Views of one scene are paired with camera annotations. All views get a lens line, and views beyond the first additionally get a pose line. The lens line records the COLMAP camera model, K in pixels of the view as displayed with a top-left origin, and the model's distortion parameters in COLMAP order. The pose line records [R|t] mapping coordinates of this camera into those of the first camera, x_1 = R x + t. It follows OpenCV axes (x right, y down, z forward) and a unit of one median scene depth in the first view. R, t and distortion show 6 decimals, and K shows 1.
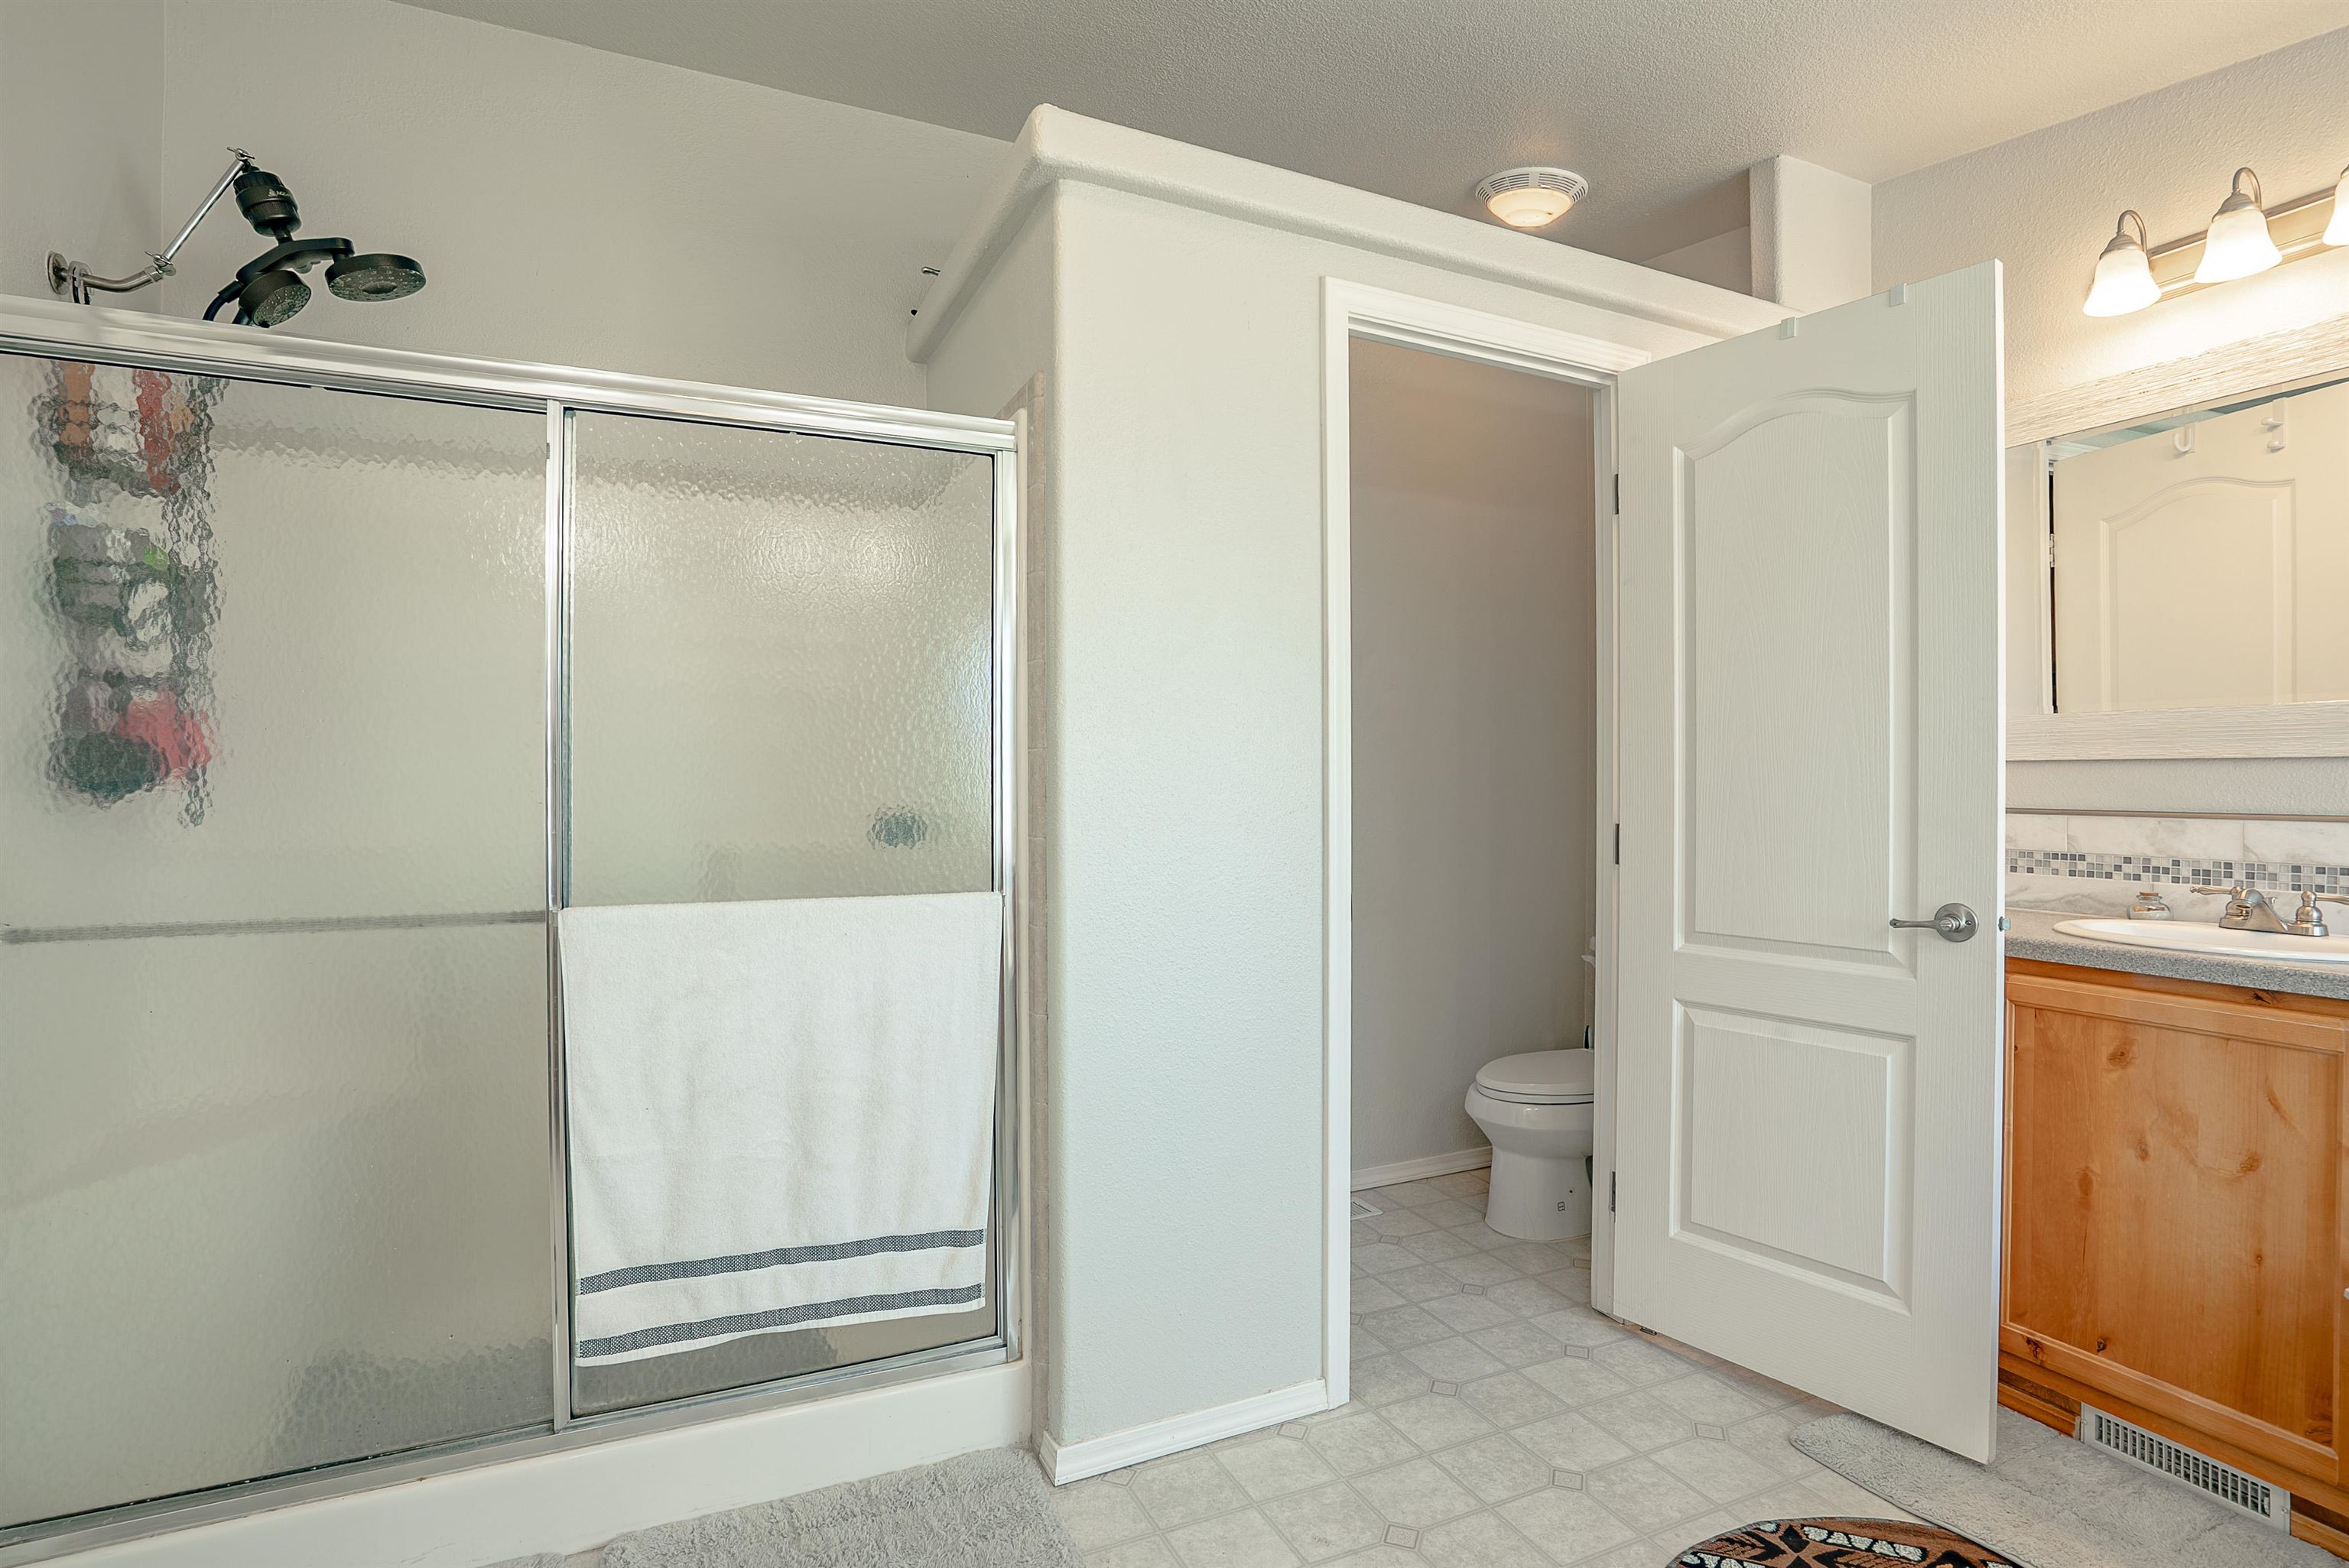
lens RADIAL K [[1145.3, 0, 1174.5], [0, 1145.3, 784.0], [0, 0, 1]] dist [-0.062180, 0.022972]
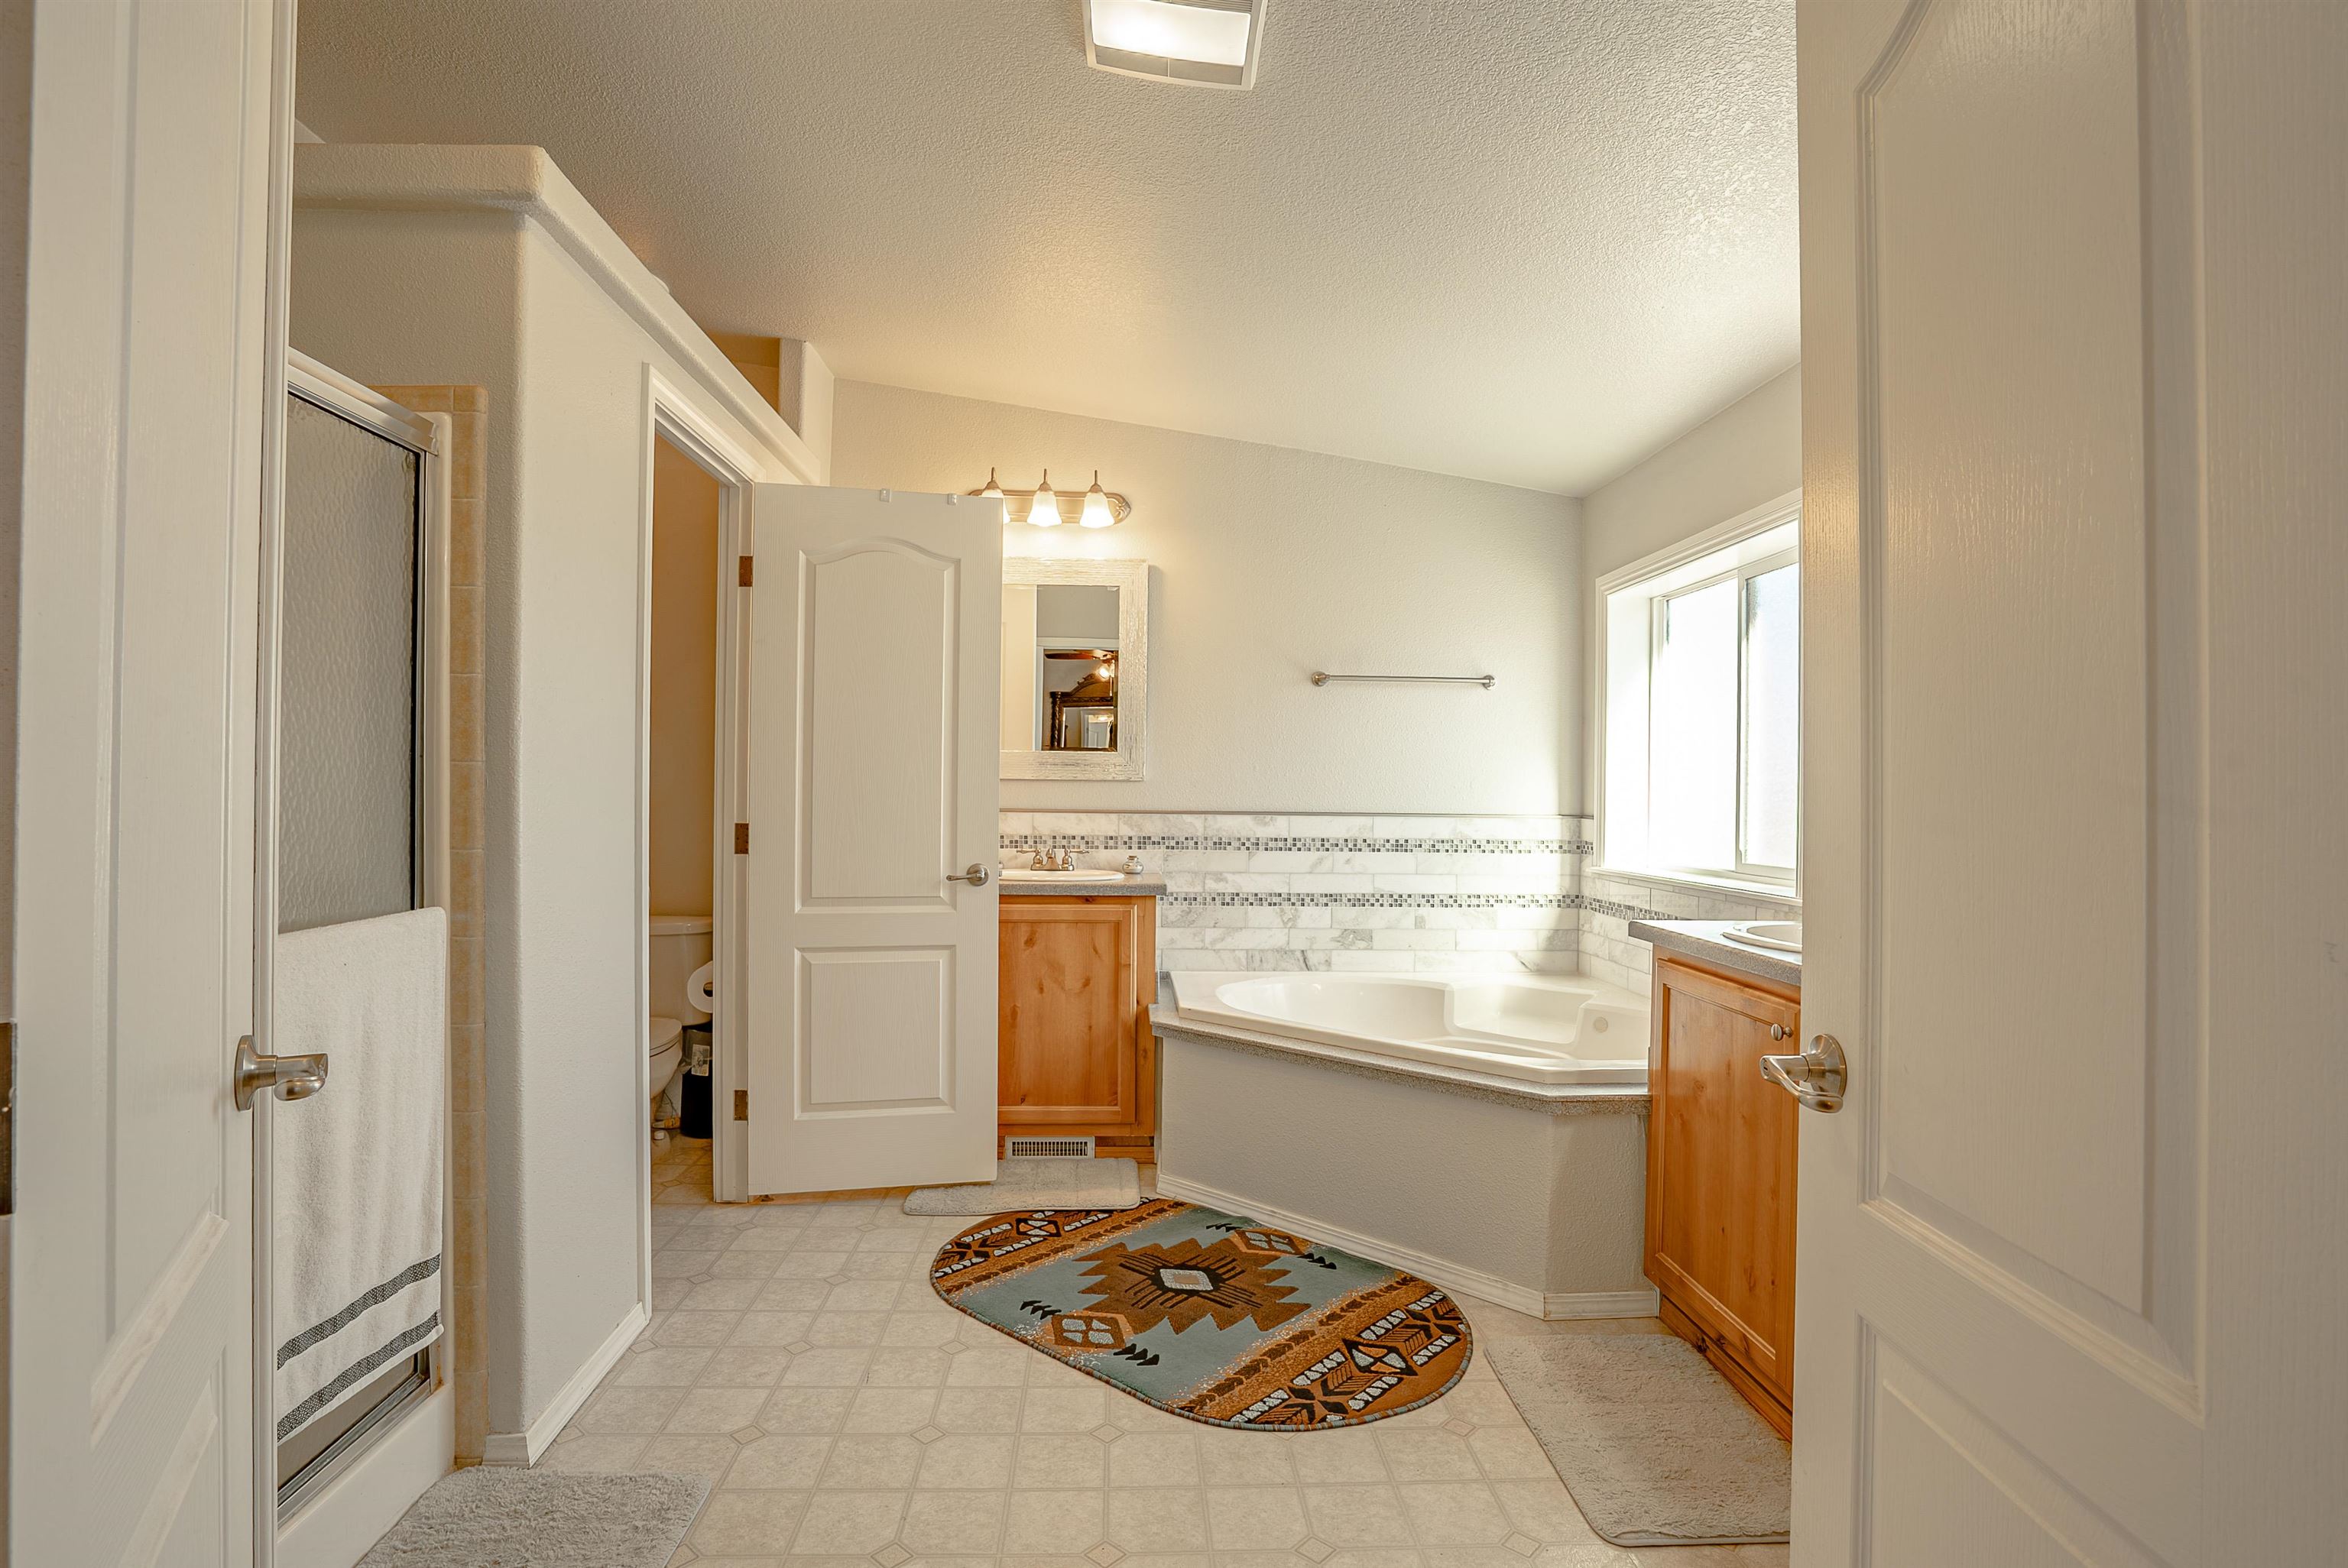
lens RADIAL K [[1144.8, 0, 1174.0], [0, 1144.8, 784.0], [0, 0, 1]] dist [-0.062180, 0.022972]
pose [[0.372755, 0.005964, 0.927911, -0.779663], [-0.008571, 0.999959, -0.002984, -0.012871], [-0.927890, -0.006841, 0.372791, 0.057157]]
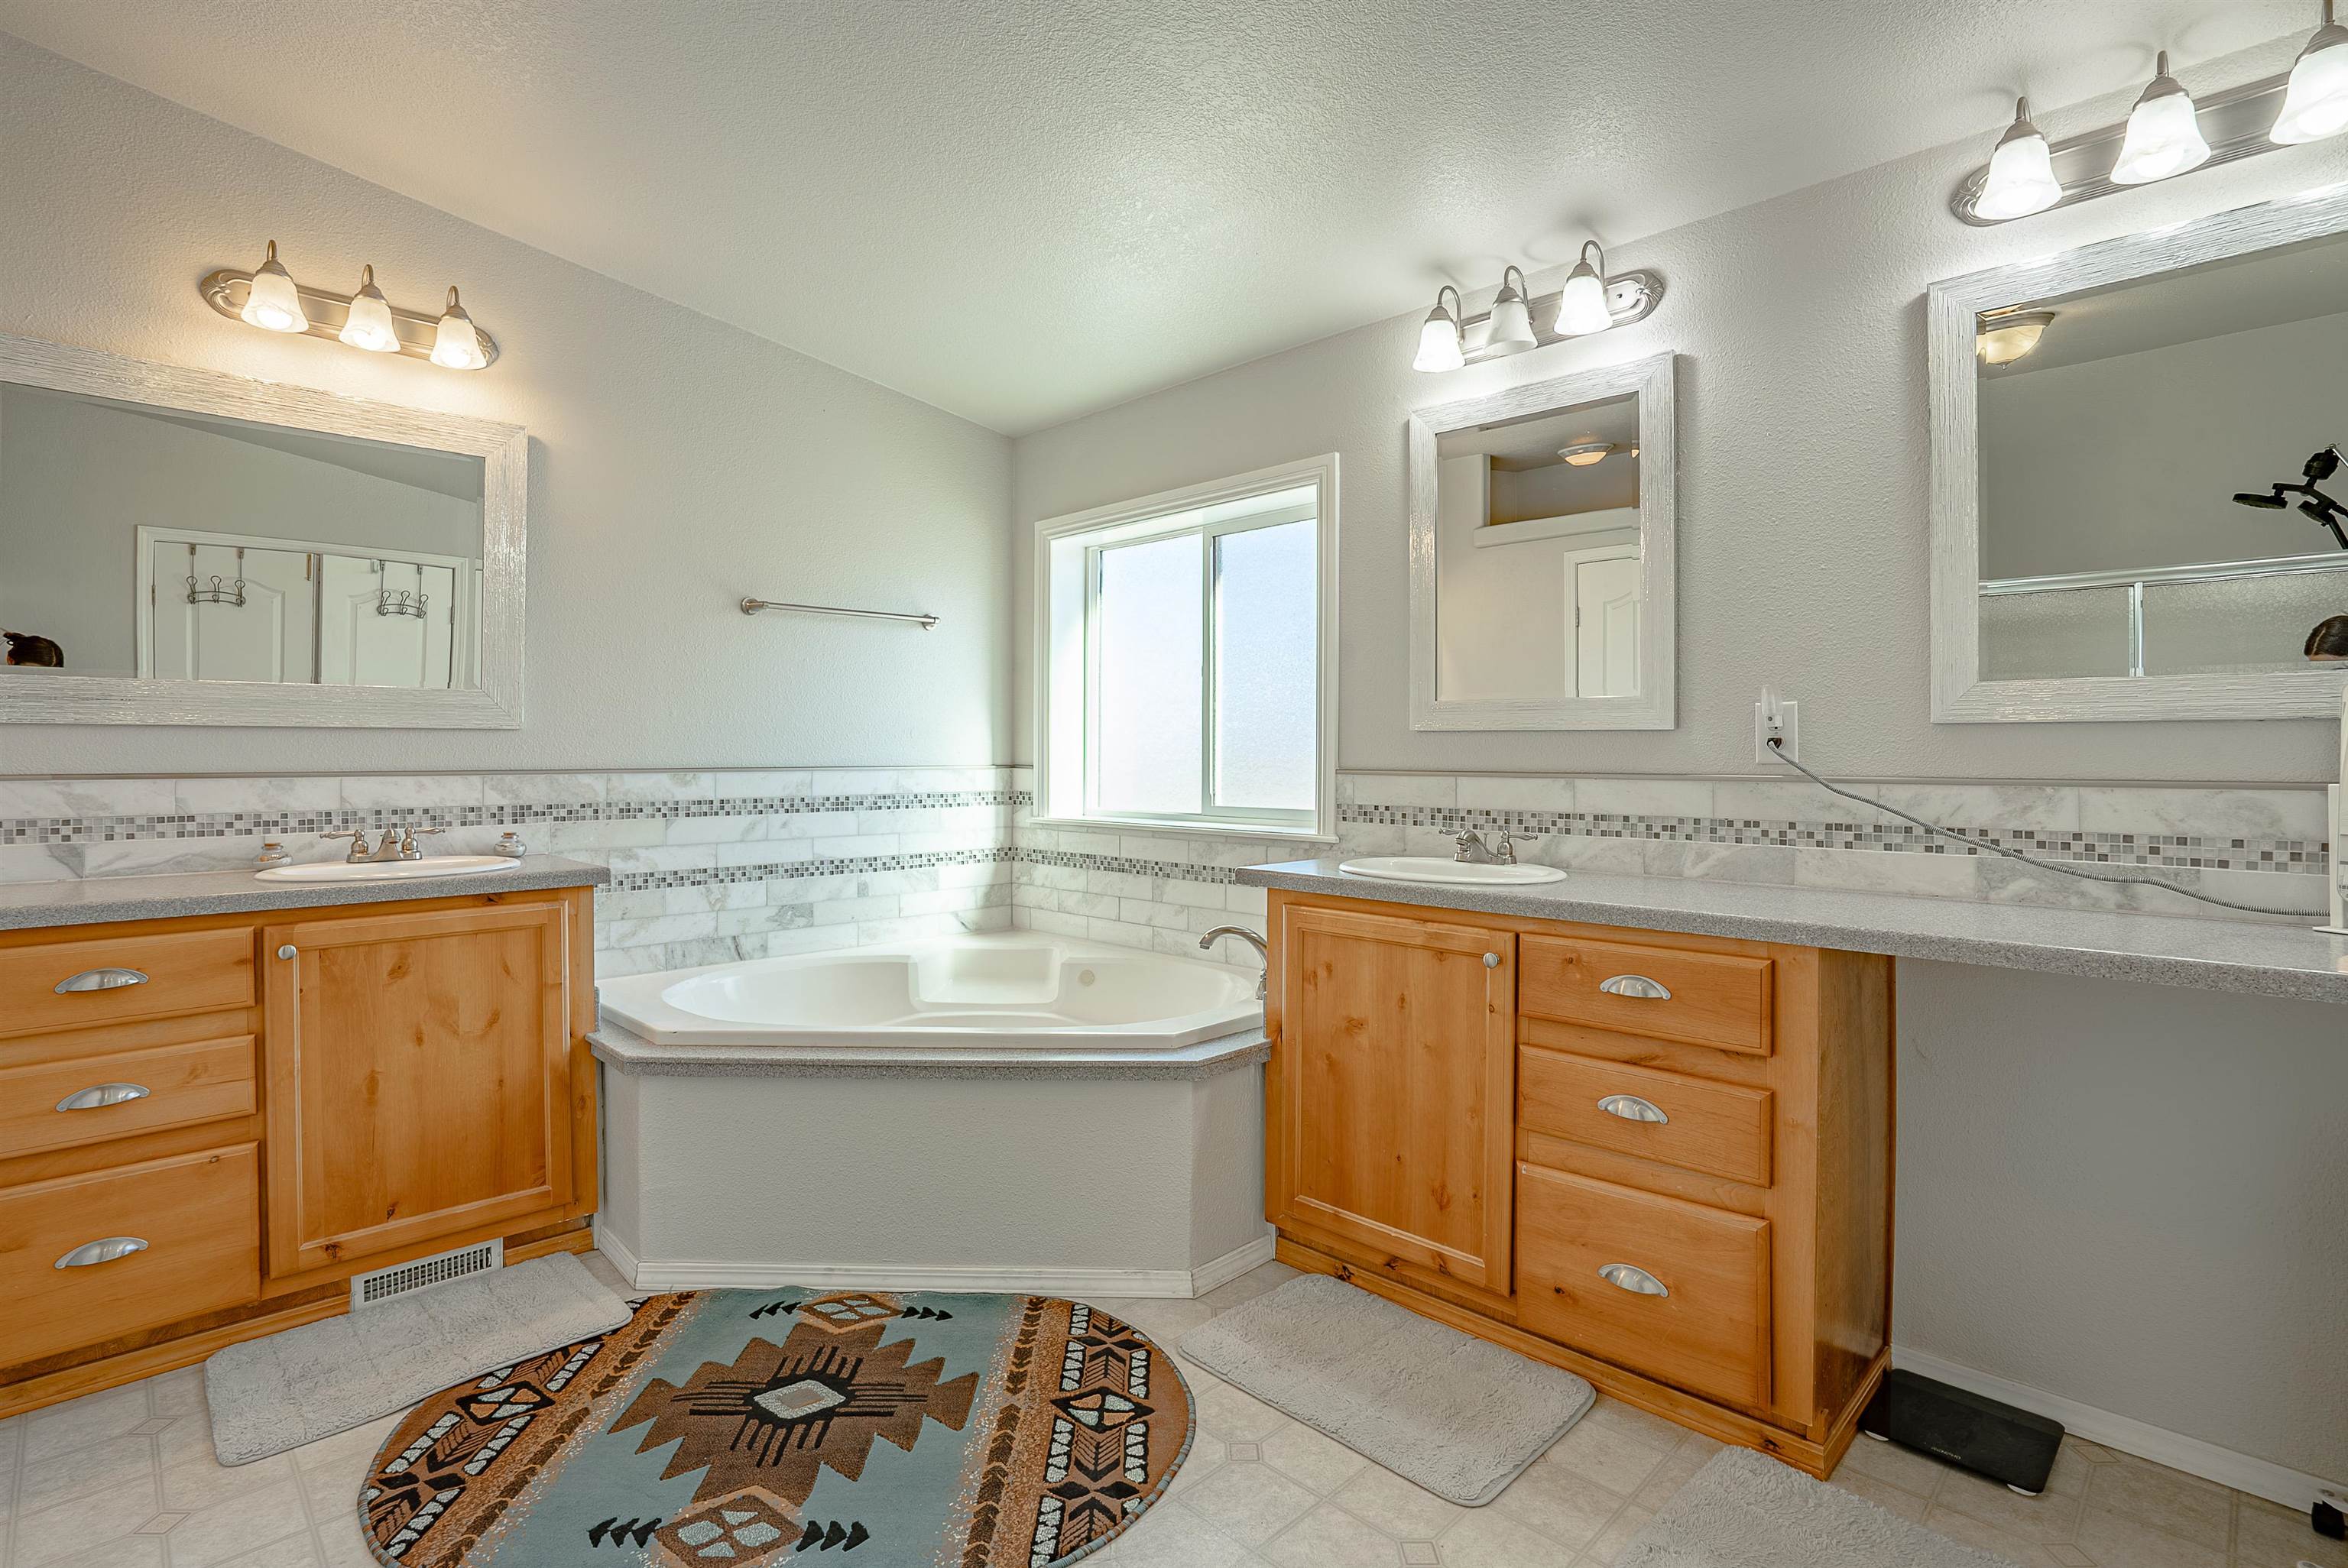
lens RADIAL K [[1123.5, 0, 1168.6], [0, 1123.5, 744.5], [0, 0, 1]] dist [-0.061529, 0.025615]
pose [[-0.339658, 0.001177, 0.940548, -0.539919], [0.000699, 0.999999, -0.000999, -0.002228], [-0.940549, 0.000318, -0.339658, 0.565573]]
